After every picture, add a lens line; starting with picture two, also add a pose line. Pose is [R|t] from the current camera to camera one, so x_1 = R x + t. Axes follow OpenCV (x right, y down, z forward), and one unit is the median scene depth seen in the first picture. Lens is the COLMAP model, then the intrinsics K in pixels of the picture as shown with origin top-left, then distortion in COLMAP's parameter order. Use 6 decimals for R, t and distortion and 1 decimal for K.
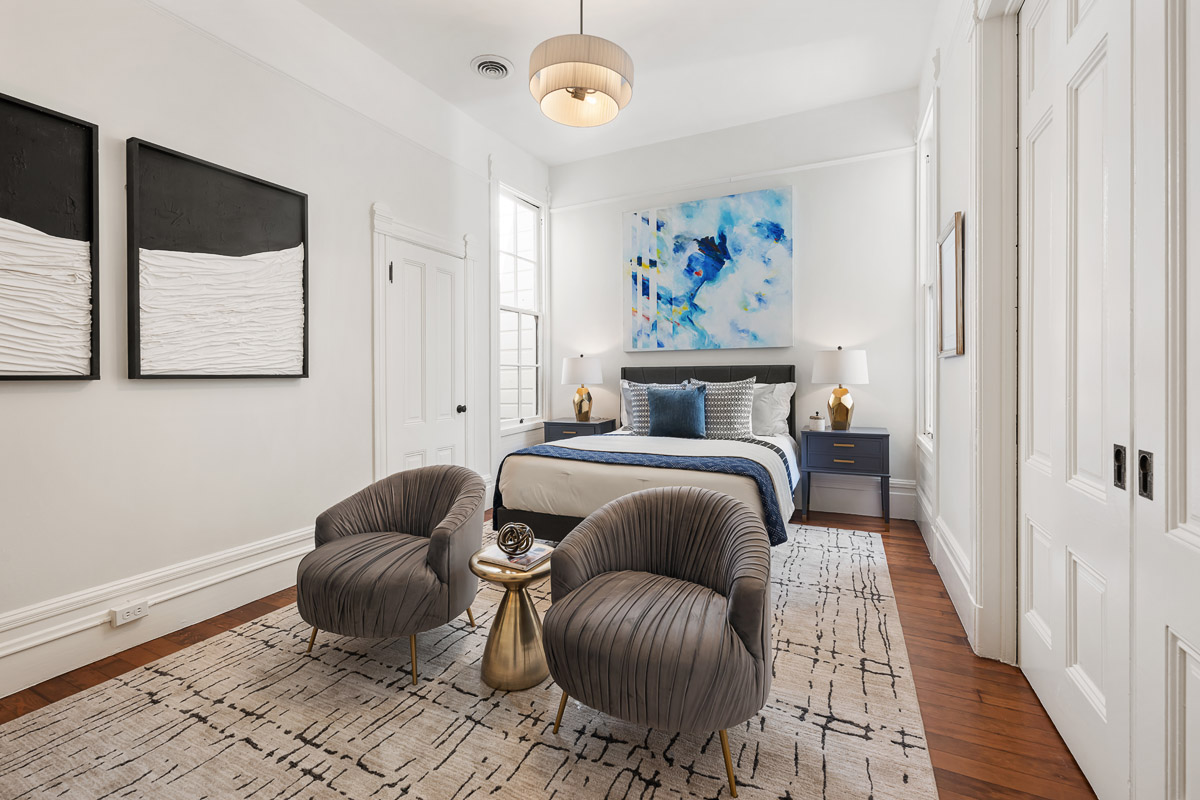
lens RADIAL K [[522.4, 0, 584.5], [0, 522.4, 379.3], [0, 0, 1]] dist [0.001377, -0.000038]
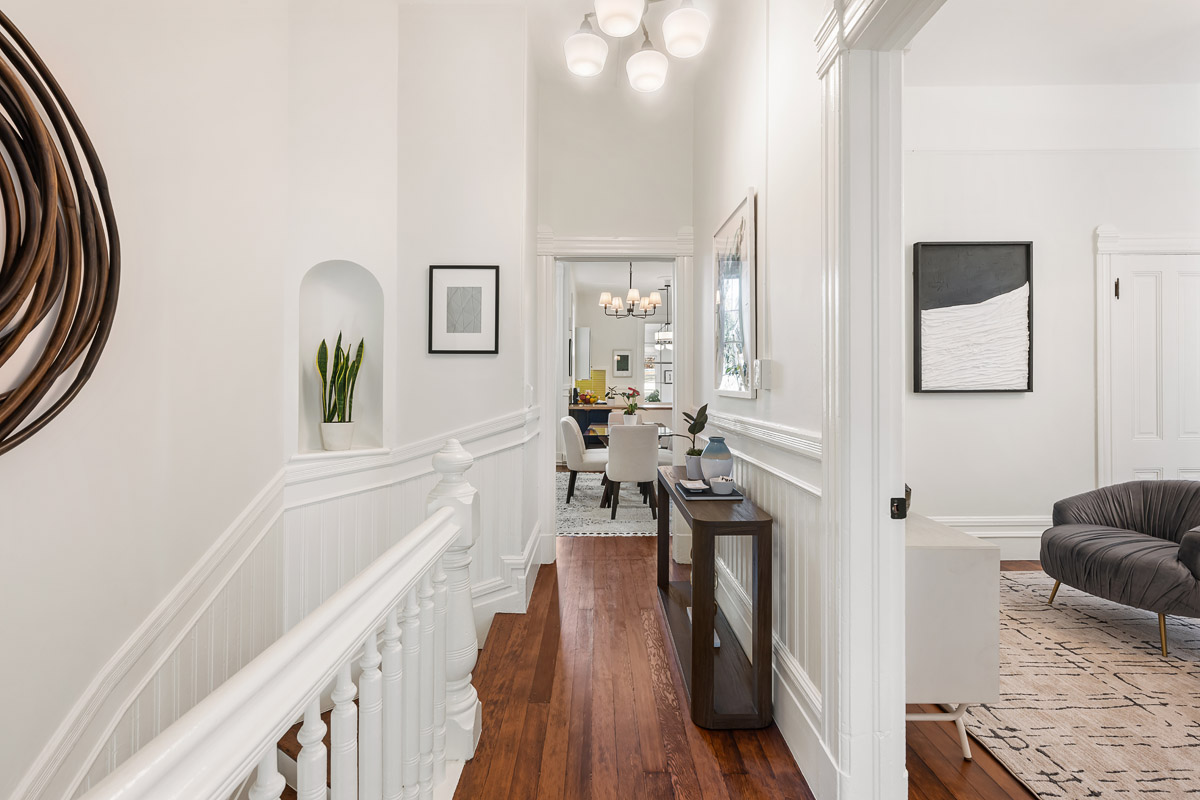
lens RADIAL K [[541.2, 0, 600.6], [0, 541.2, 380.1], [0, 0, 1]] dist [0.000287, -0.000181]
pose [[0.474604, -0.001472, -0.880198, 0.131968], [-0.003985, 0.999985, -0.003822, -0.028747], [0.880191, 0.005321, 0.474590, -0.628086]]
